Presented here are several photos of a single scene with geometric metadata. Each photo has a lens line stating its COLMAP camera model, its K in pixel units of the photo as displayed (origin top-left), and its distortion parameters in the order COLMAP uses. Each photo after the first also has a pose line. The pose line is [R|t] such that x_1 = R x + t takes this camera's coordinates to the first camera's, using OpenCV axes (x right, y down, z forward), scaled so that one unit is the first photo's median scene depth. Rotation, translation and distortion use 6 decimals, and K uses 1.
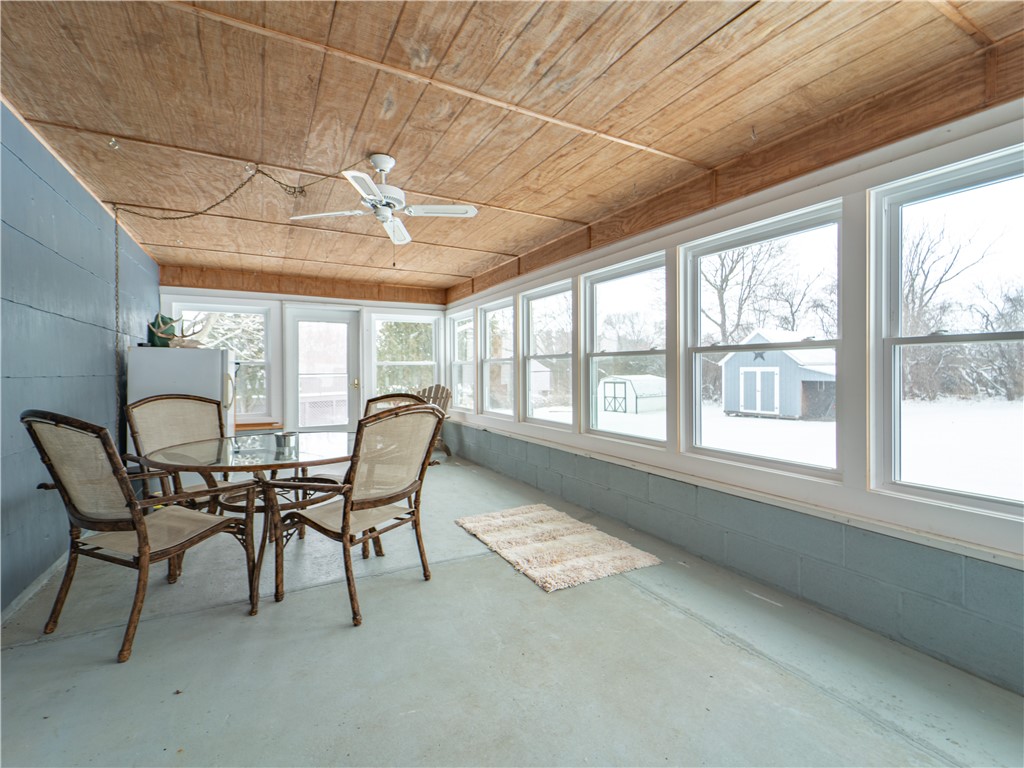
lens RADIAL K [[462.9, 0, 512.0], [0, 462.9, 384.0], [0, 0, 1]] dist [-0.000222, -0.000095]
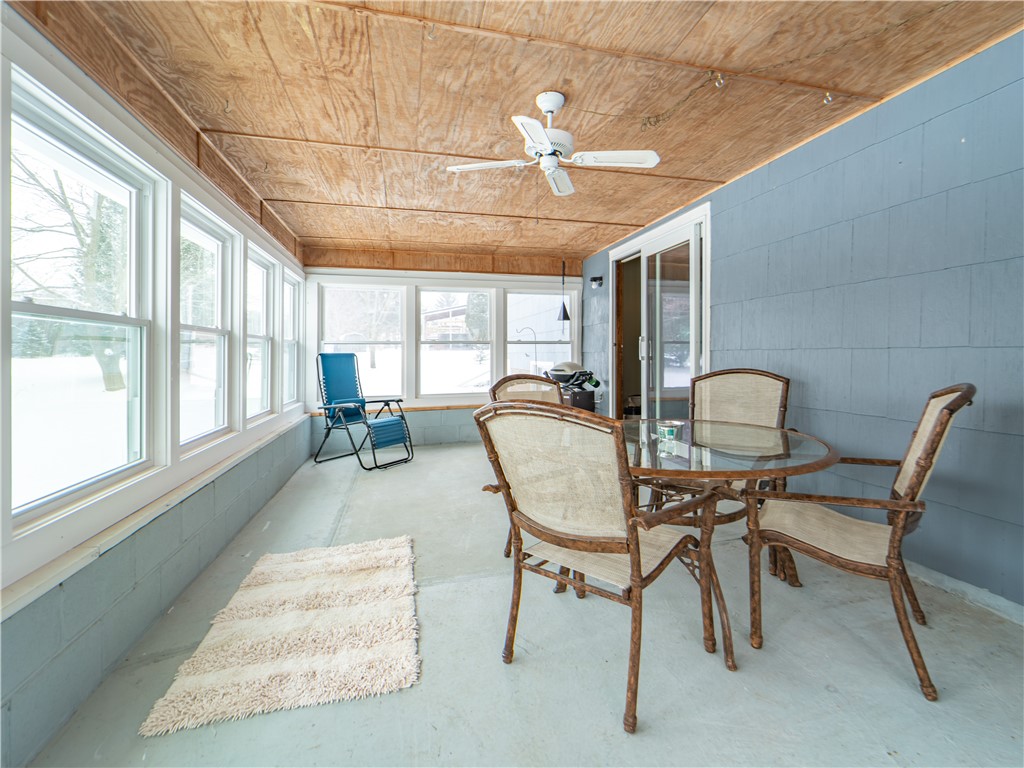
lens RADIAL K [[462.9, 0, 512.0], [0, 462.9, 384.0], [0, 0, 1]] dist [-0.000222, -0.000095]
pose [[-0.965004, -0.004836, 0.262192, -0.479075], [0.017610, 0.996378, 0.083191, -0.037969], [-0.261645, 0.084897, -0.961423, 2.051070]]
